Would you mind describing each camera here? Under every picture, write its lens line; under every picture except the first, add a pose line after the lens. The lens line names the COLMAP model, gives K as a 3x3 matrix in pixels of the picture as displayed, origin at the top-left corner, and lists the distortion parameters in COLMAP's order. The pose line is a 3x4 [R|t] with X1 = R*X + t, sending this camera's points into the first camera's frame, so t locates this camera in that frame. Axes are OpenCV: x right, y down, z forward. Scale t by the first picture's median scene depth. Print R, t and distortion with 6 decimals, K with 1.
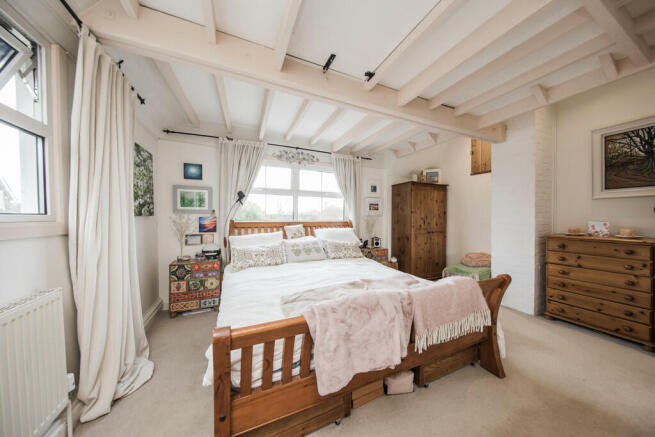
lens RADIAL K [[205.2, 0, 328.4], [0, 205.2, 216.5], [0, 0, 1]] dist [-0.000229, -0.000002]
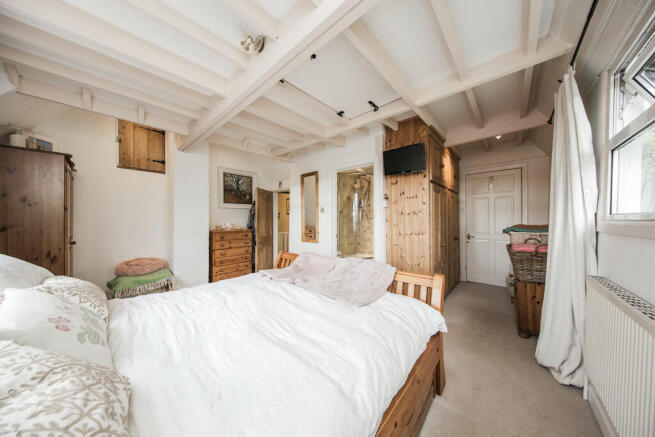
lens RADIAL K [[205.2, 0, 325.3], [0, 205.2, 221.0], [0, 0, 1]] dist [-0.000229, -0.000002]
pose [[-0.398953, -0.008861, 0.916928, -0.600839], [-0.002287, 0.999960, 0.008669, 0.005121], [-0.916968, 0.001361, -0.398957, 0.903333]]
